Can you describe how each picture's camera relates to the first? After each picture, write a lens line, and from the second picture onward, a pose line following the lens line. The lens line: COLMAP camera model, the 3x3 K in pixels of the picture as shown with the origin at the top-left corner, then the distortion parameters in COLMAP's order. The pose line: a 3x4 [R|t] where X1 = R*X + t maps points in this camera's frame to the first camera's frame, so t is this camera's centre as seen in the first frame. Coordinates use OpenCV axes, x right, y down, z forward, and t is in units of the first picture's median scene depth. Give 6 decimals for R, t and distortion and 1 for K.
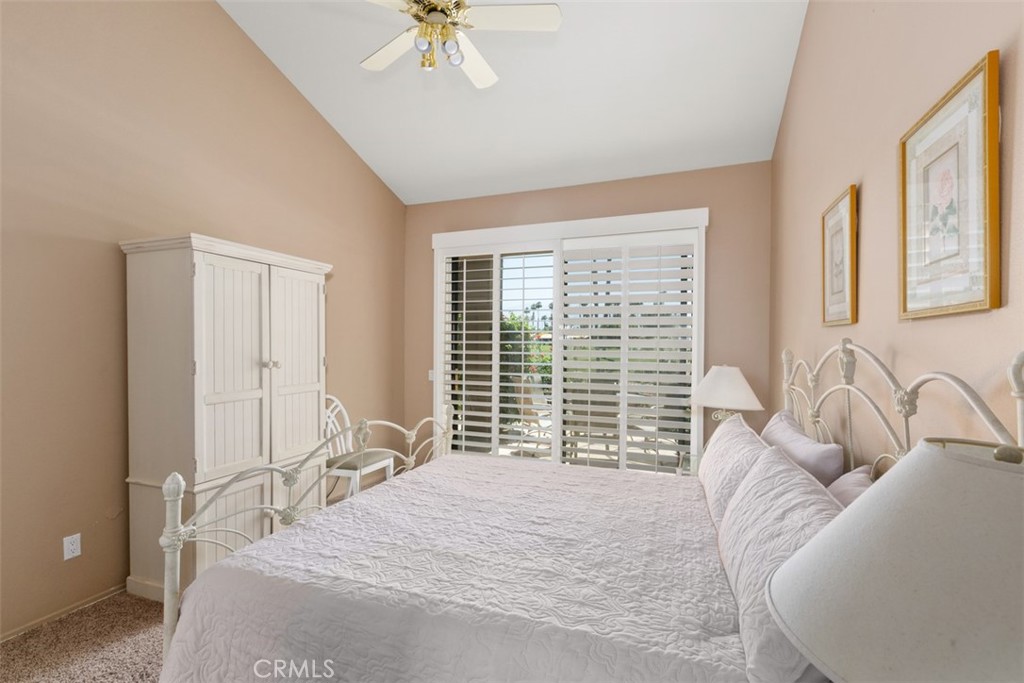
lens RADIAL K [[472.0, 0, 510.4], [0, 472.0, 343.4], [0, 0, 1]] dist [0.009926, 0.001390]
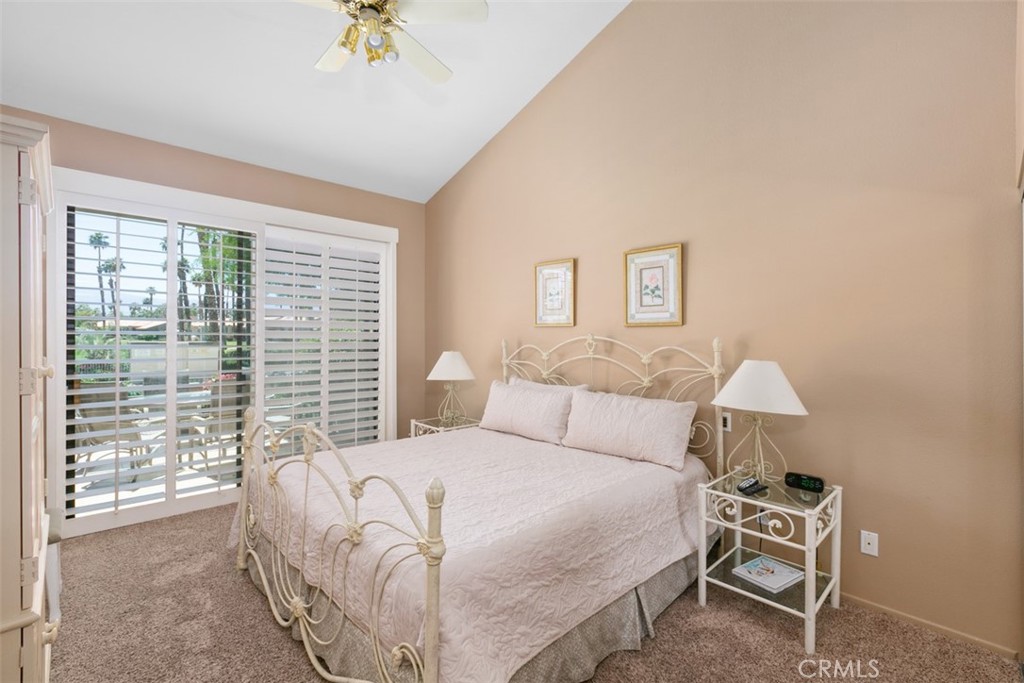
lens RADIAL K [[472.0, 0, 507.9], [0, 472.0, 337.4], [0, 0, 1]] dist [0.009926, 0.001390]
pose [[0.411770, -0.002561, 0.911284, -1.265877], [-0.001743, 0.999992, 0.003598, -0.001482], [-0.911286, -0.003070, 0.411762, 0.423965]]
